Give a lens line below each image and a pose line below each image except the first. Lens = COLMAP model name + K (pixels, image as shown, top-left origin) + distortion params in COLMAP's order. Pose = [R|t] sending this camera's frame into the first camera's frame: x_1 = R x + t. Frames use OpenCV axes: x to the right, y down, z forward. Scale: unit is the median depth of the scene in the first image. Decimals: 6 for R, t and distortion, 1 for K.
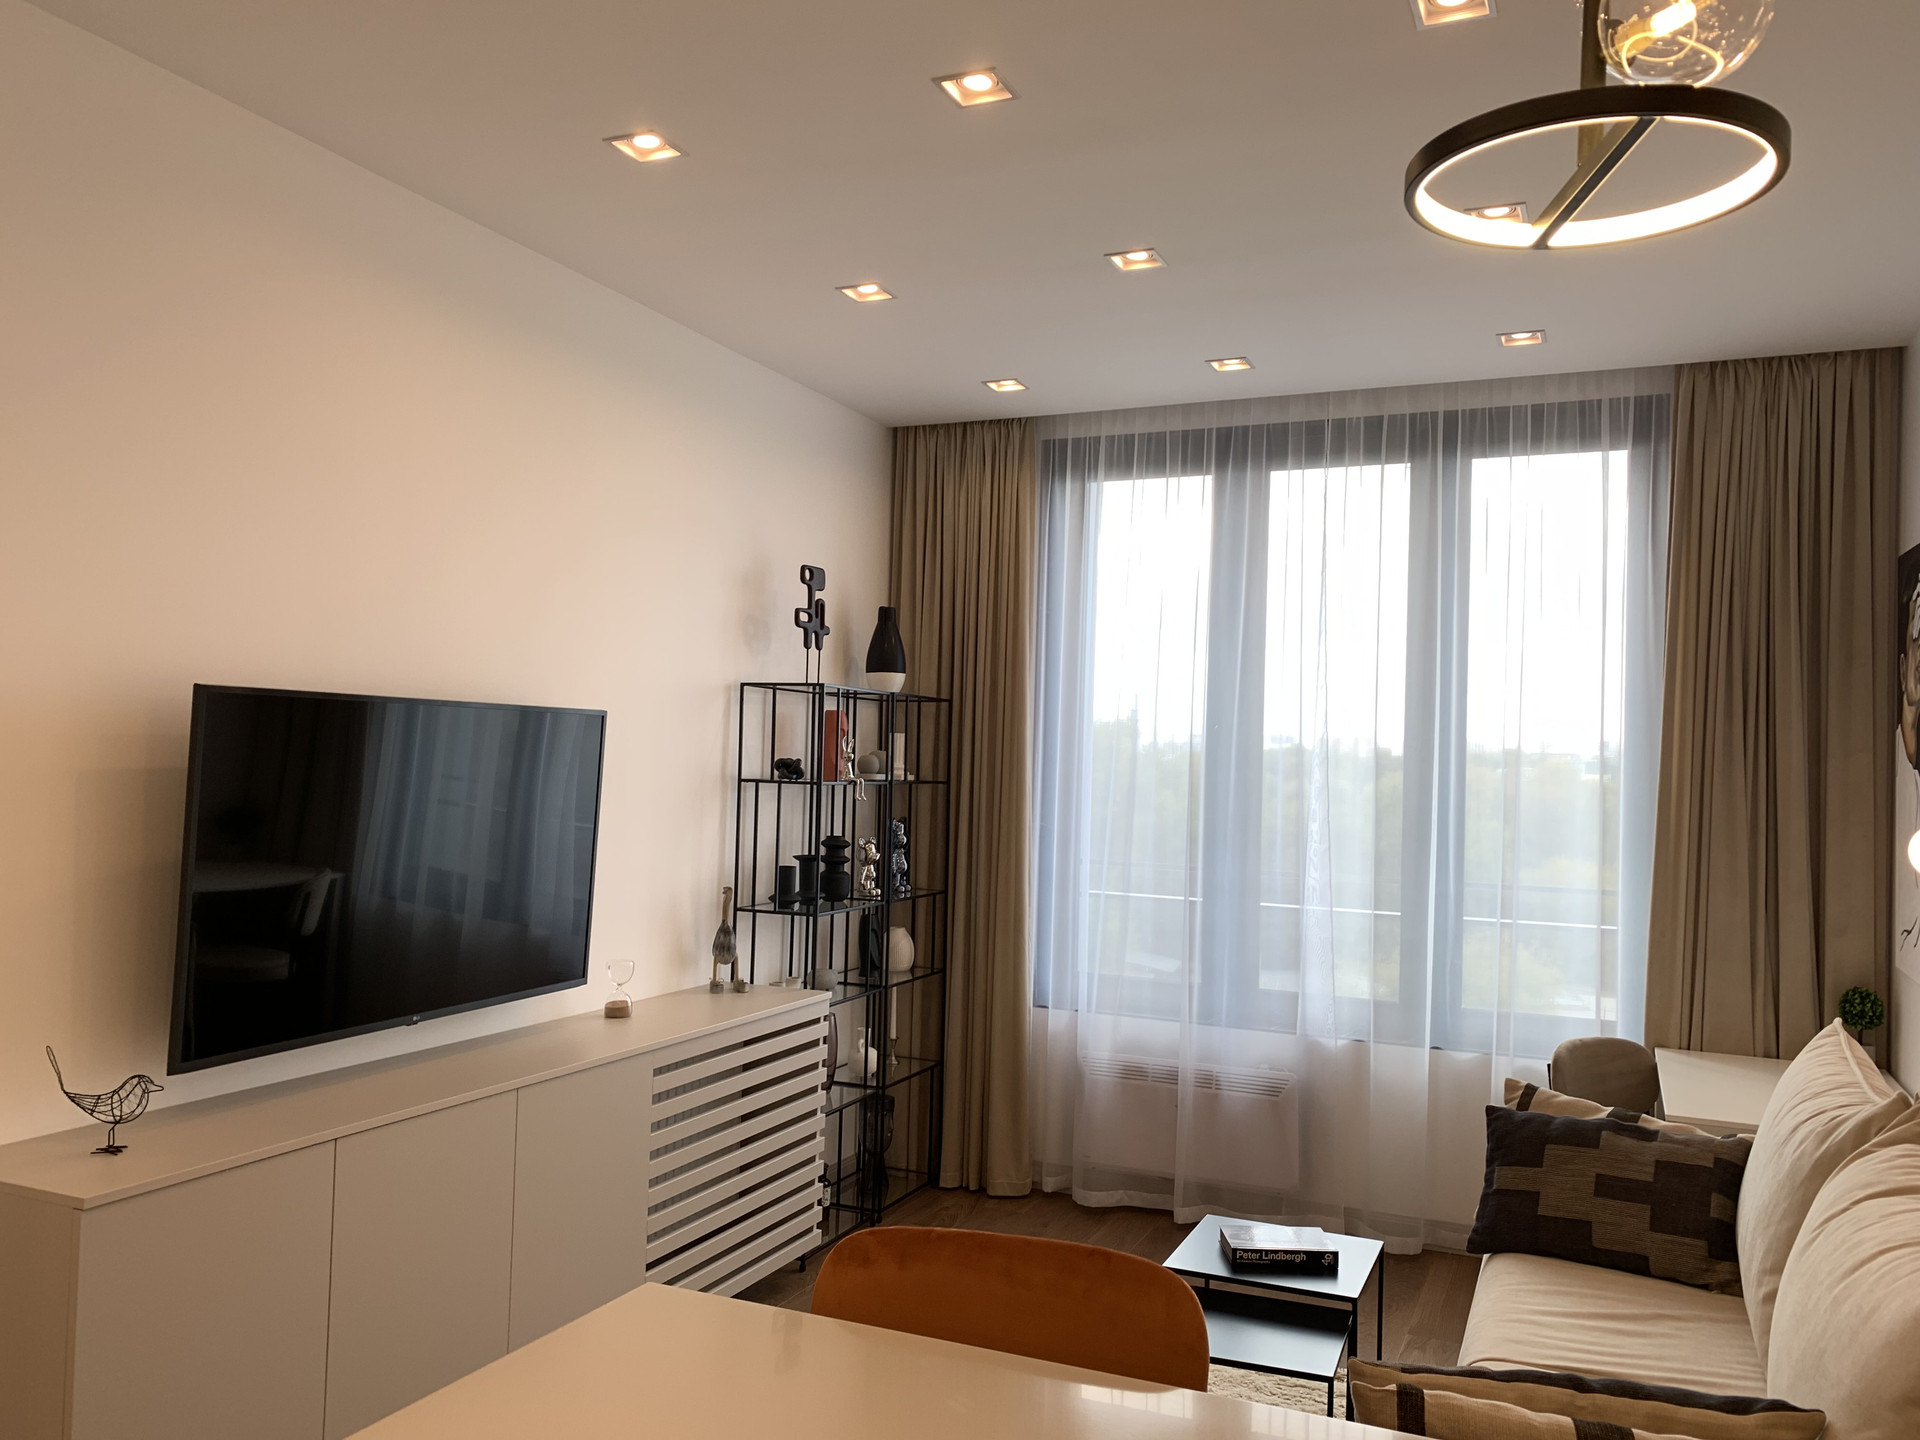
lens RADIAL K [[1478.9, 0, 960.0], [0, 1478.9, 720.0], [0, 0, 1]] dist [0.010993, -0.001547]
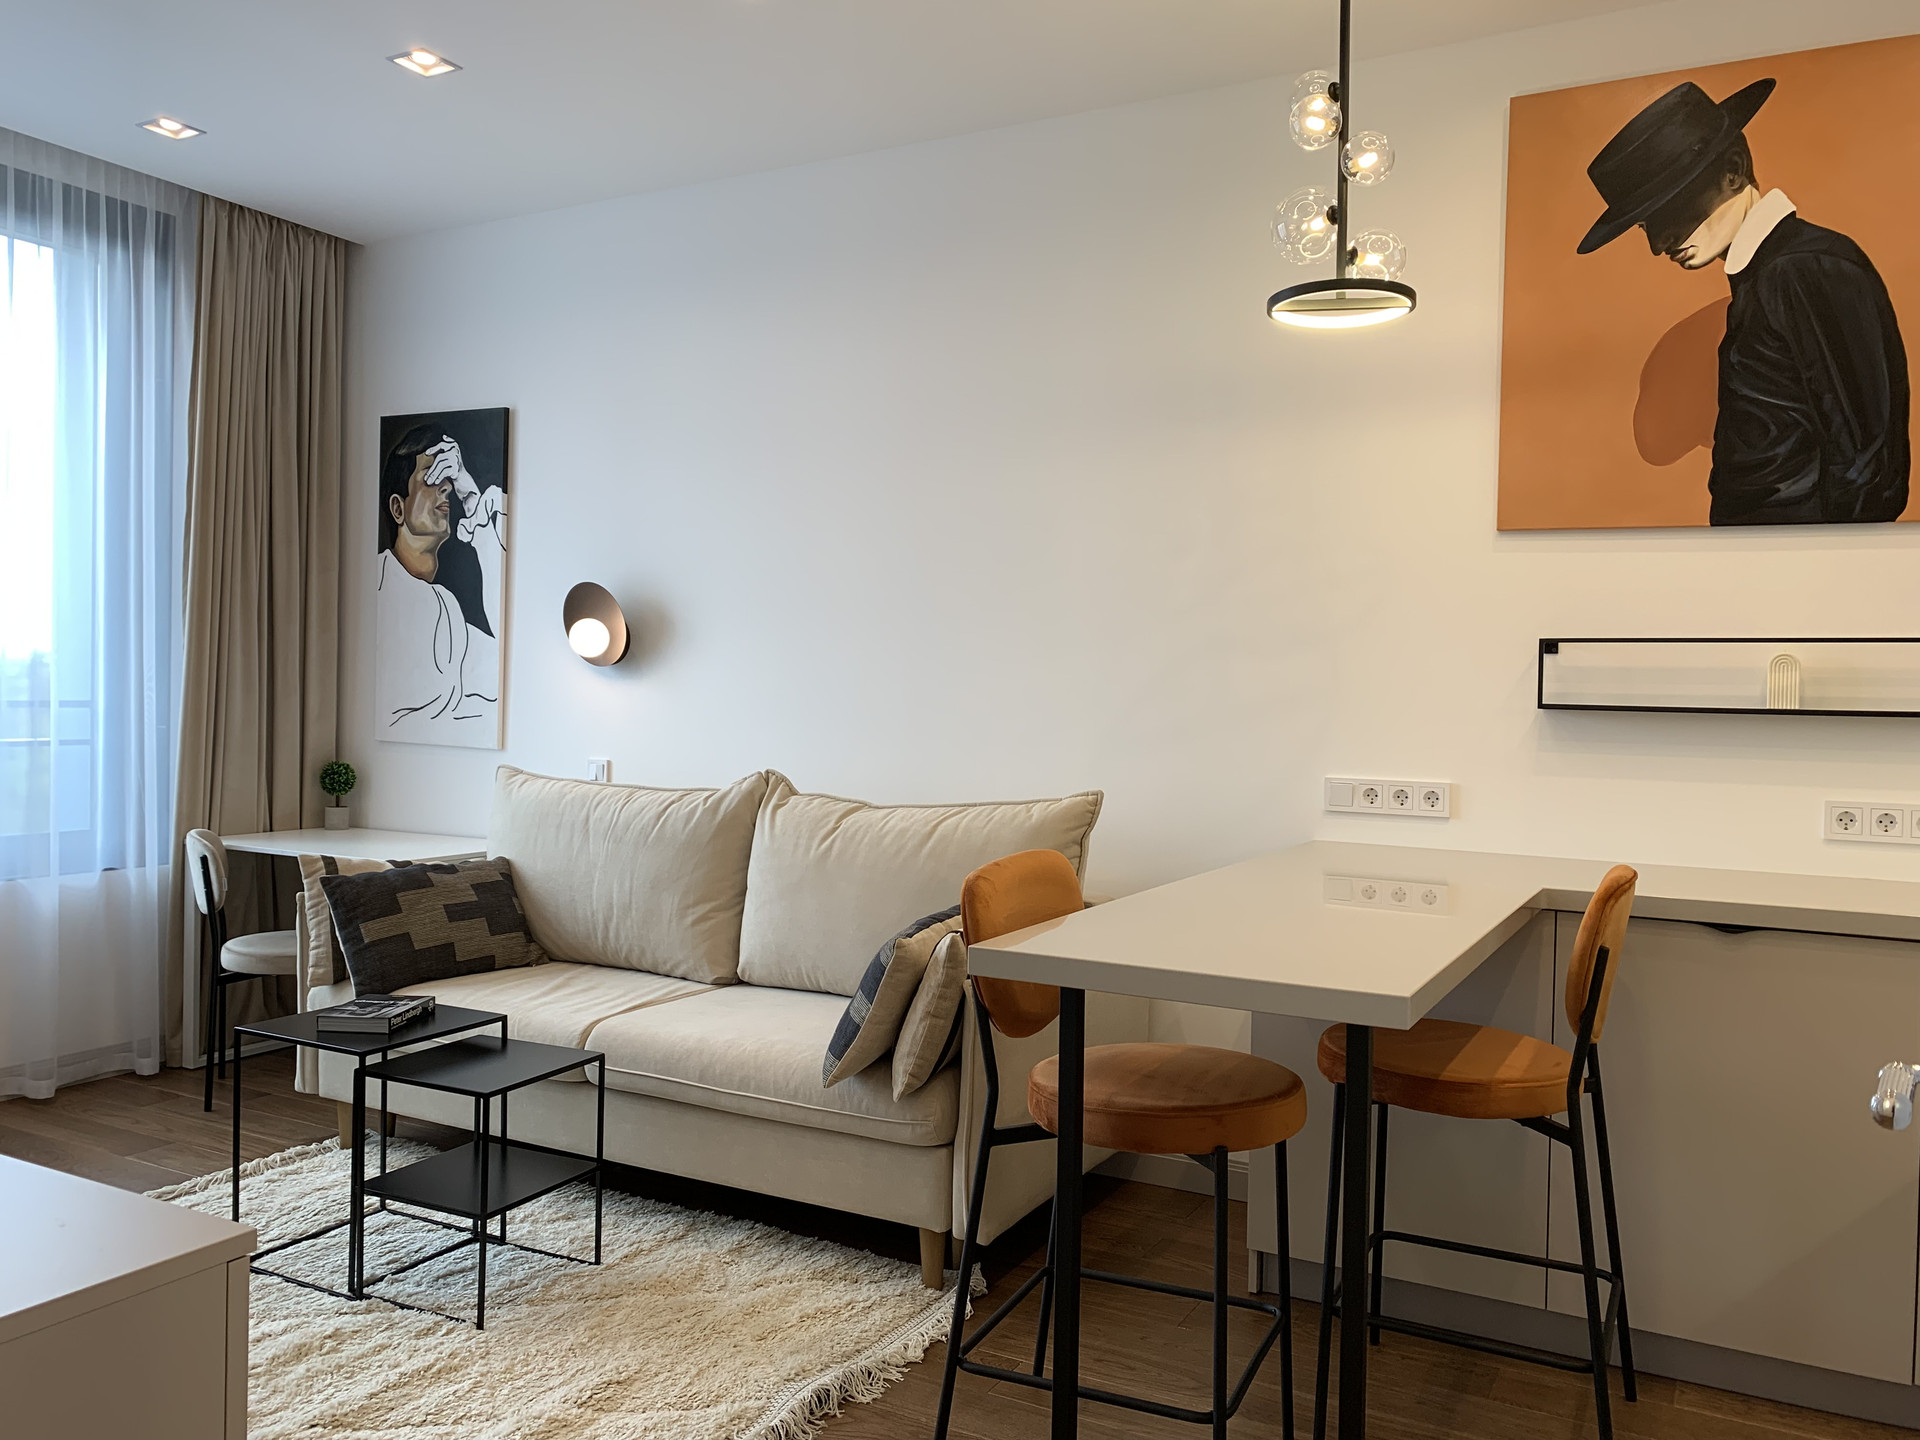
lens RADIAL K [[1490.4, 0, 952.5], [0, 1490.4, 703.2], [0, 0, 1]] dist [0.087090, -0.110298]
pose [[0.075506, -0.034112, 0.996562, -0.521745], [-0.041138, 0.998457, 0.037293, 0.055463], [-0.996296, -0.043812, 0.073986, 0.351102]]
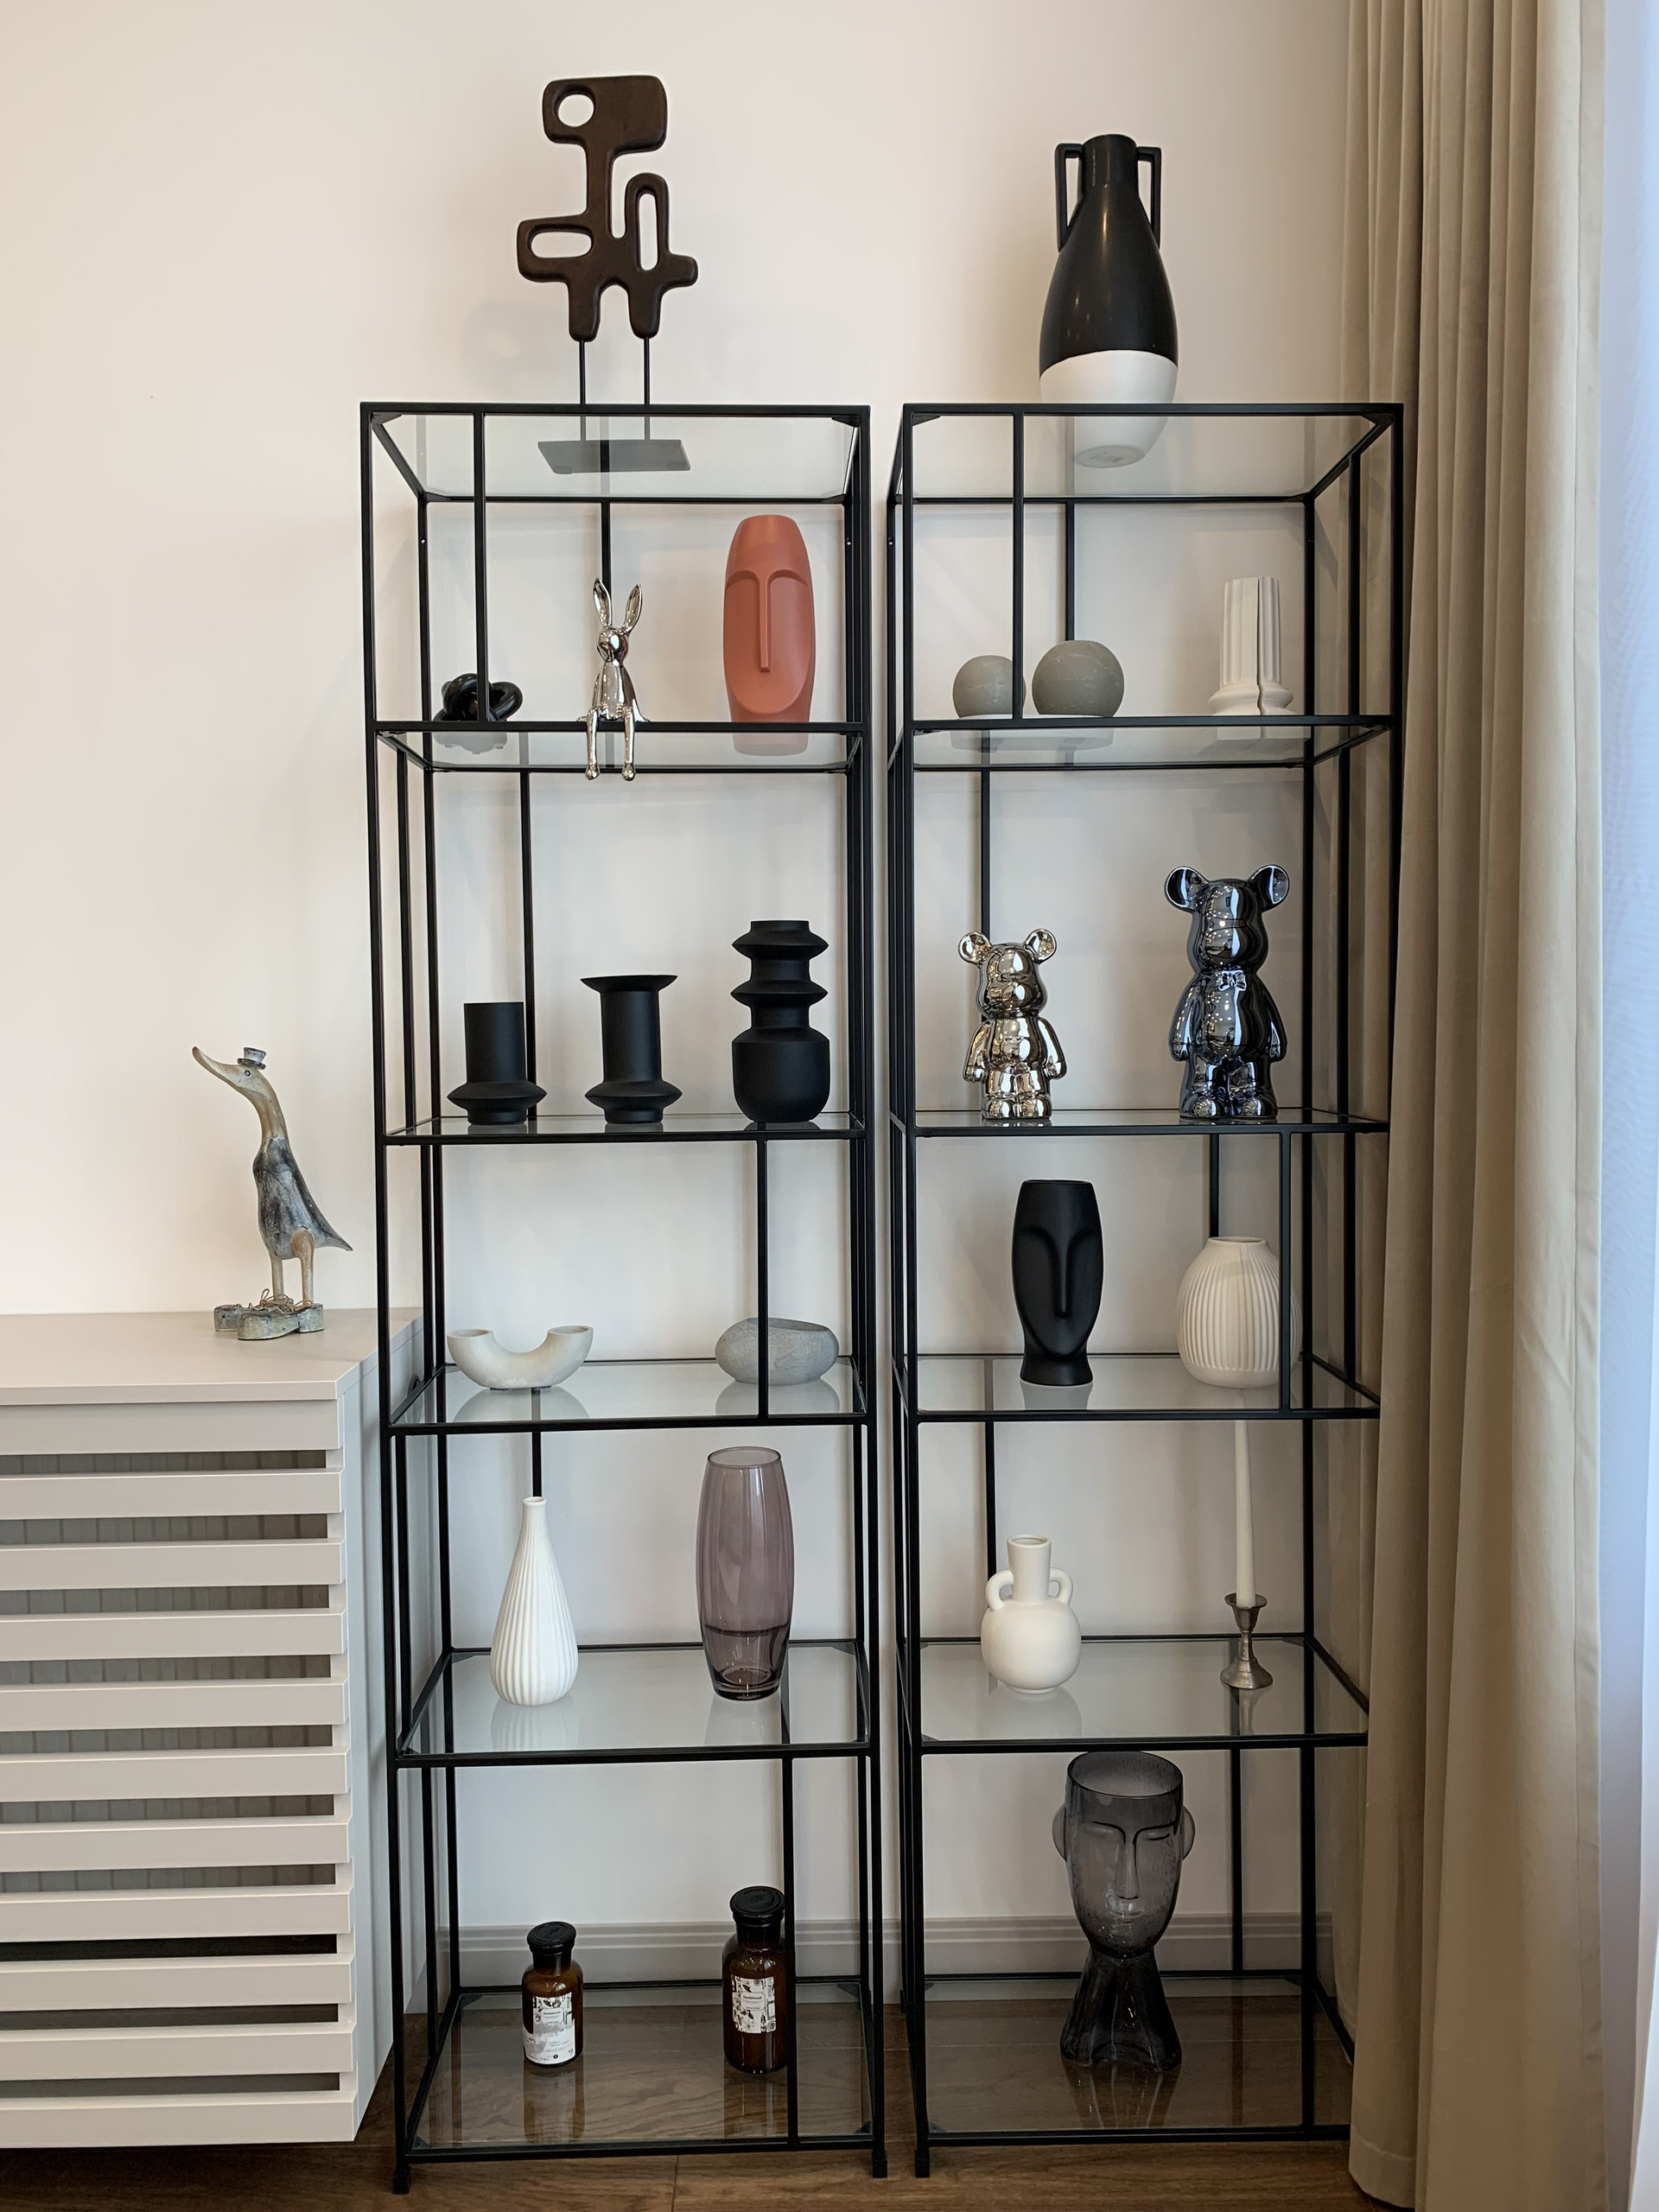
lens RADIAL K [[1703.8, 0, 829.5], [0, 1703.8, 1106.0], [0, 0, 1]] dist [0.010993, -0.001547]
pose [[0.433357, 0.015090, -0.901096, 0.260800], [0.047690, 0.998075, 0.039649, 0.106979], [0.899959, -0.060156, 0.431803, 0.860488]]
